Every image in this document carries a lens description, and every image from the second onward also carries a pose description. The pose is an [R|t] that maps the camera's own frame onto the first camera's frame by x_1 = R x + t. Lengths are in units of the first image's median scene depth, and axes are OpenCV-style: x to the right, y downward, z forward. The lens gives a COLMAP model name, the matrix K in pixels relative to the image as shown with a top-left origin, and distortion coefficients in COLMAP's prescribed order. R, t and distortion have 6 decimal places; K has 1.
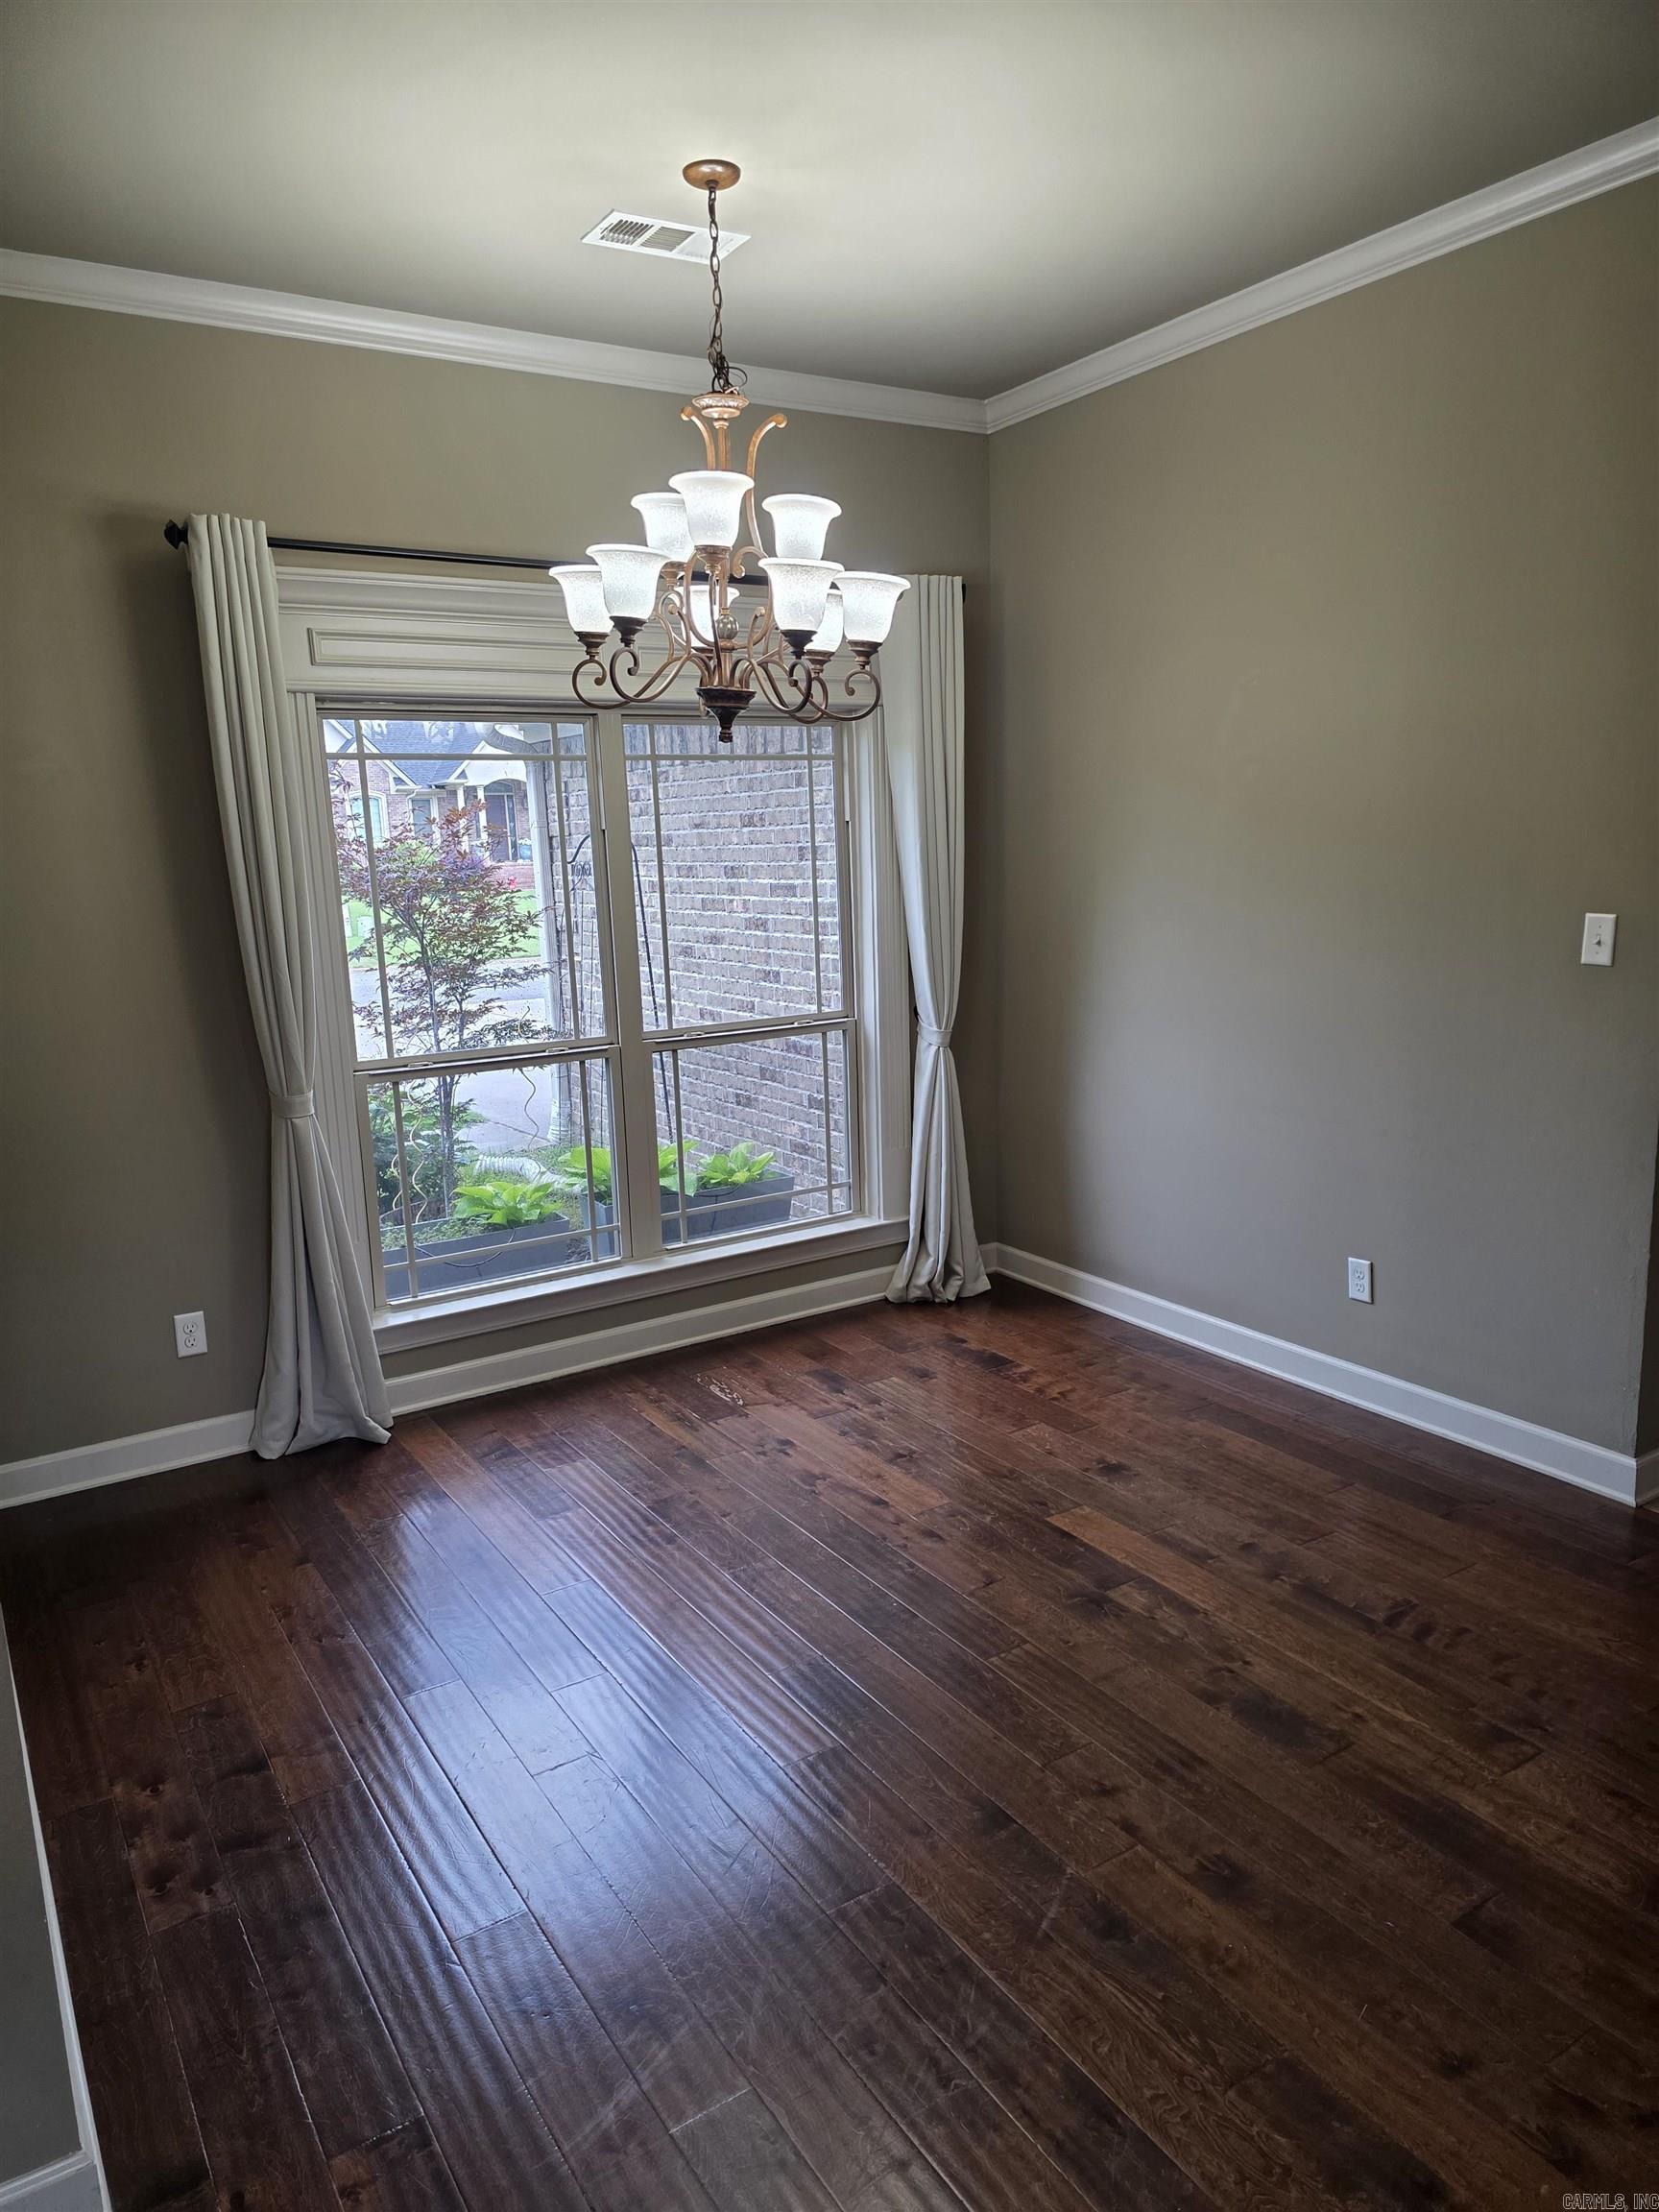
lens RADIAL K [[1482.4, 0, 829.5], [0, 1482.4, 1106.0], [0, 0, 1]] dist [0.088077, -0.088397]
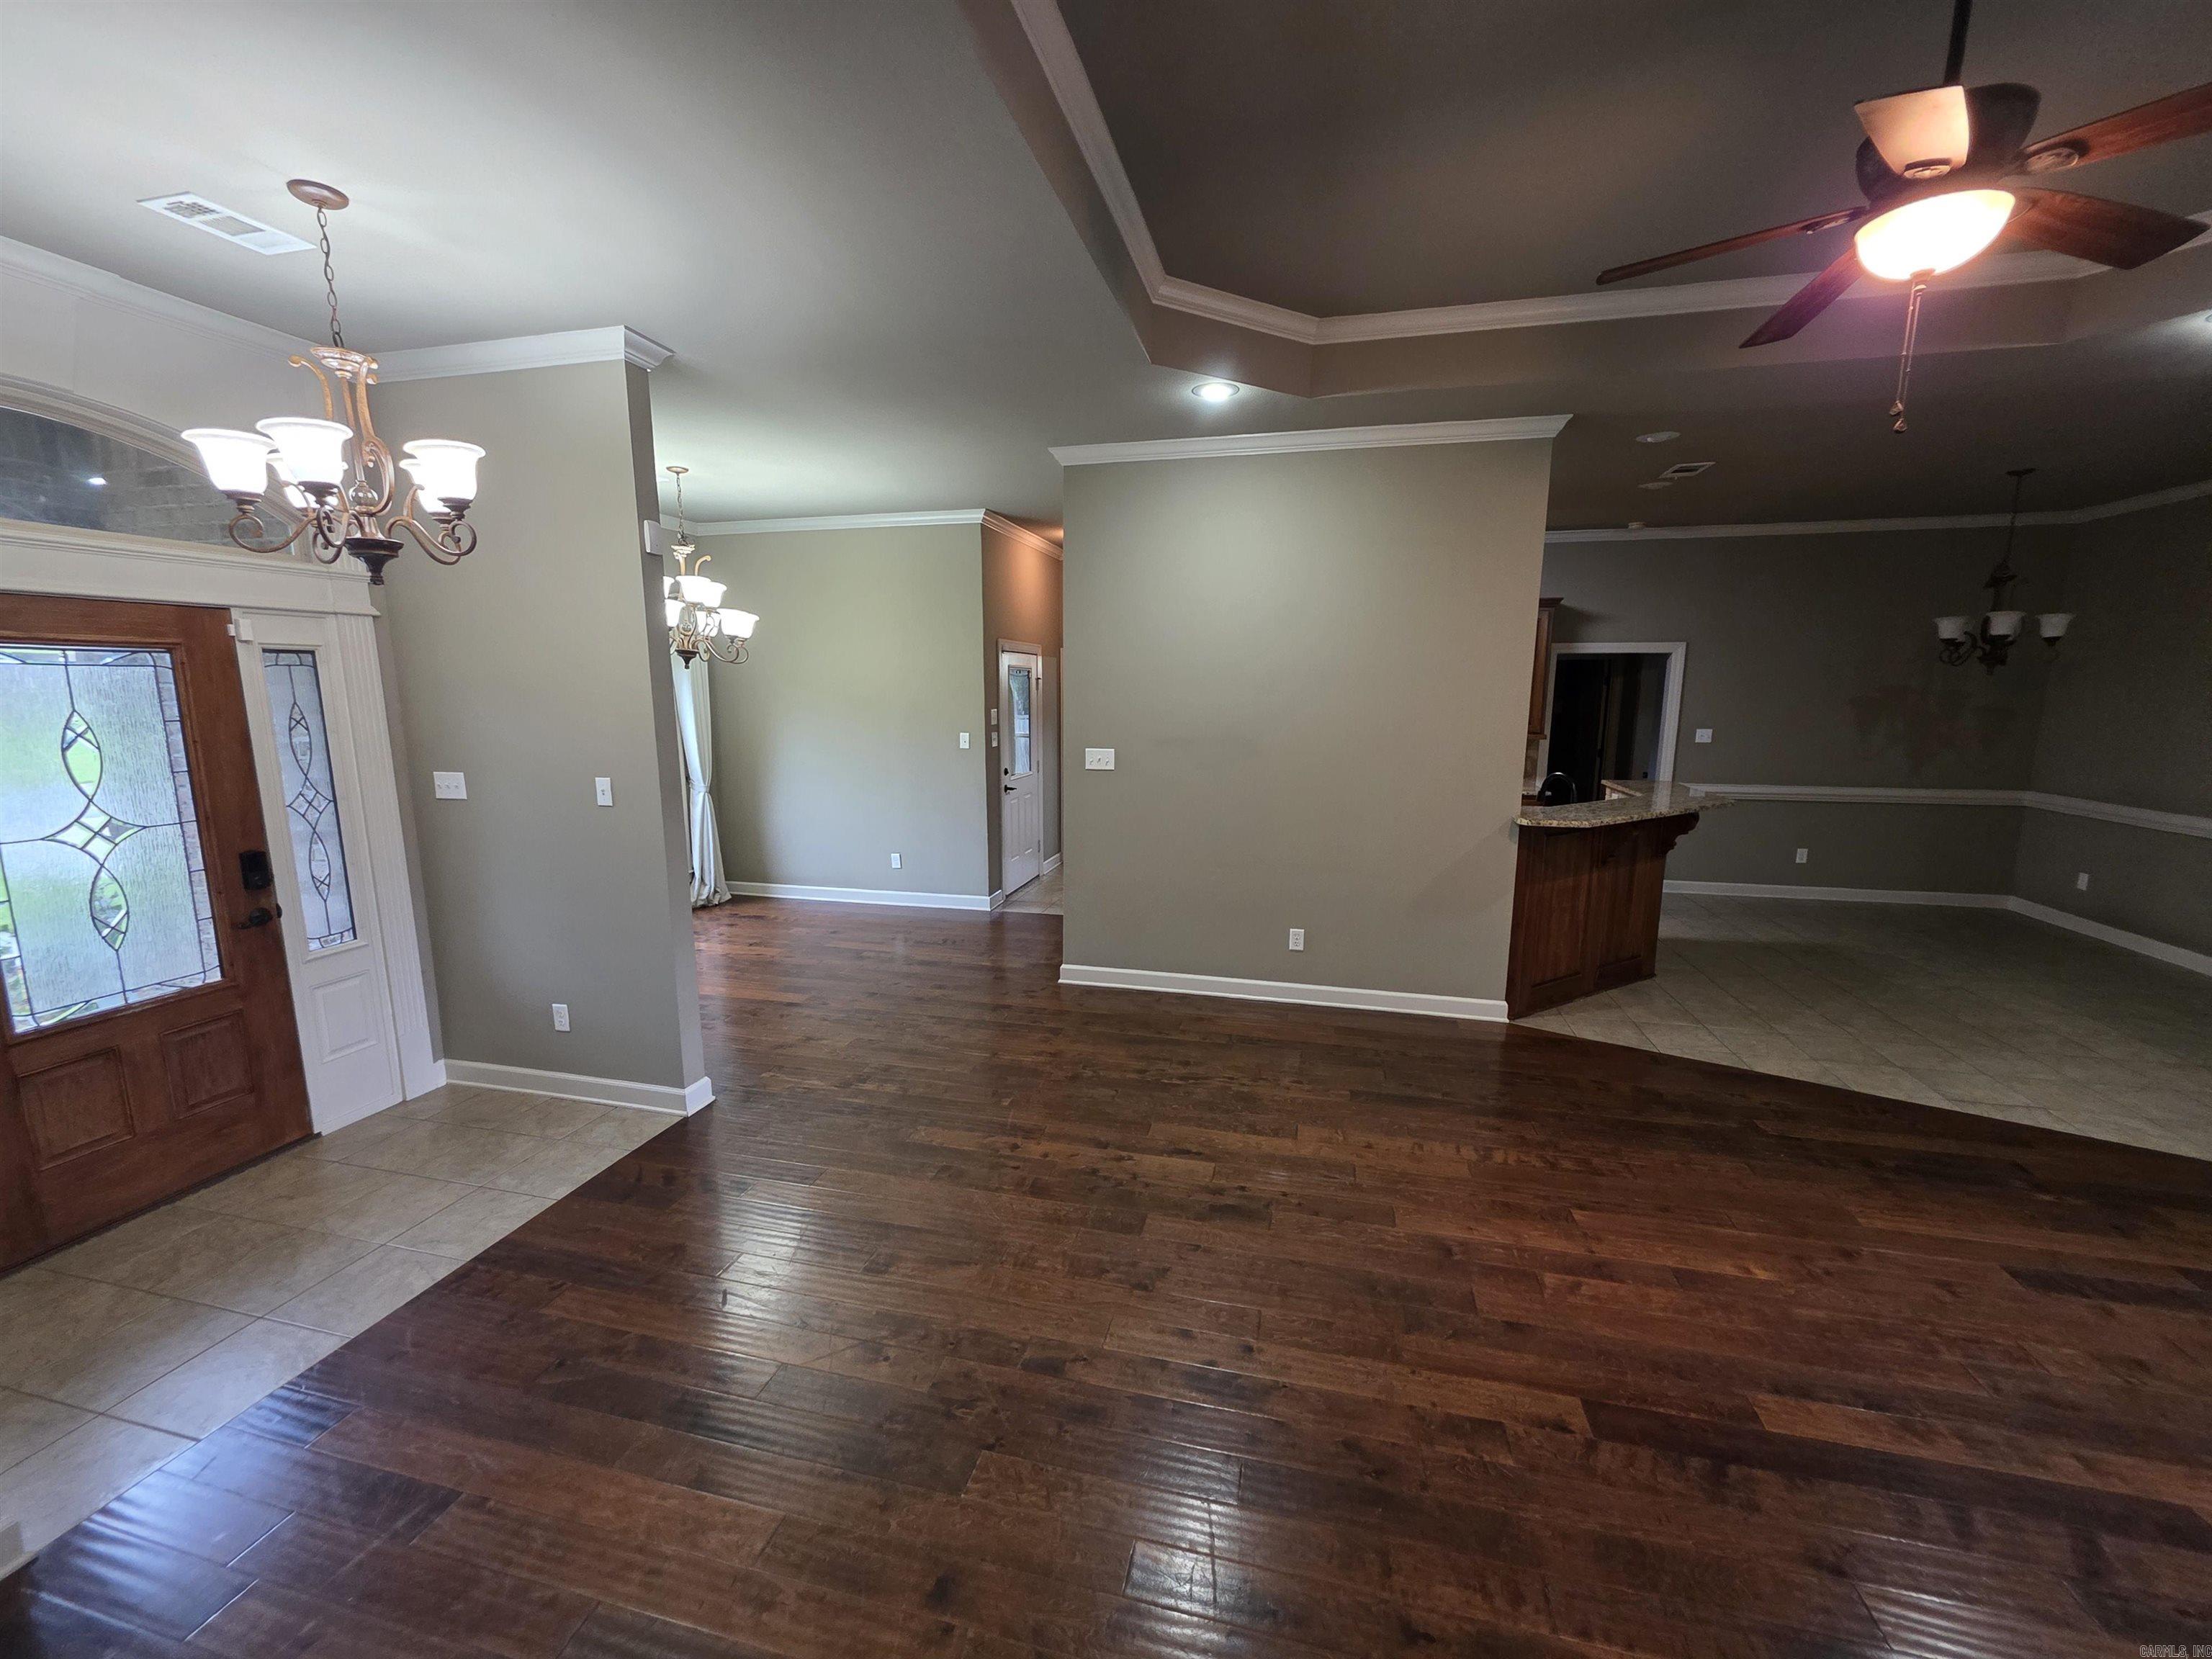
lens RADIAL K [[884.0, 0, 1103.6], [0, 884.0, 833.6], [0, 0, 1]] dist [0.000978, -0.000510]
pose [[0.724868, -0.083807, 0.683771, -0.436810], [0.100299, 0.994835, 0.015606, 0.065887], [-0.681547, 0.057269, 0.729530, -0.436788]]
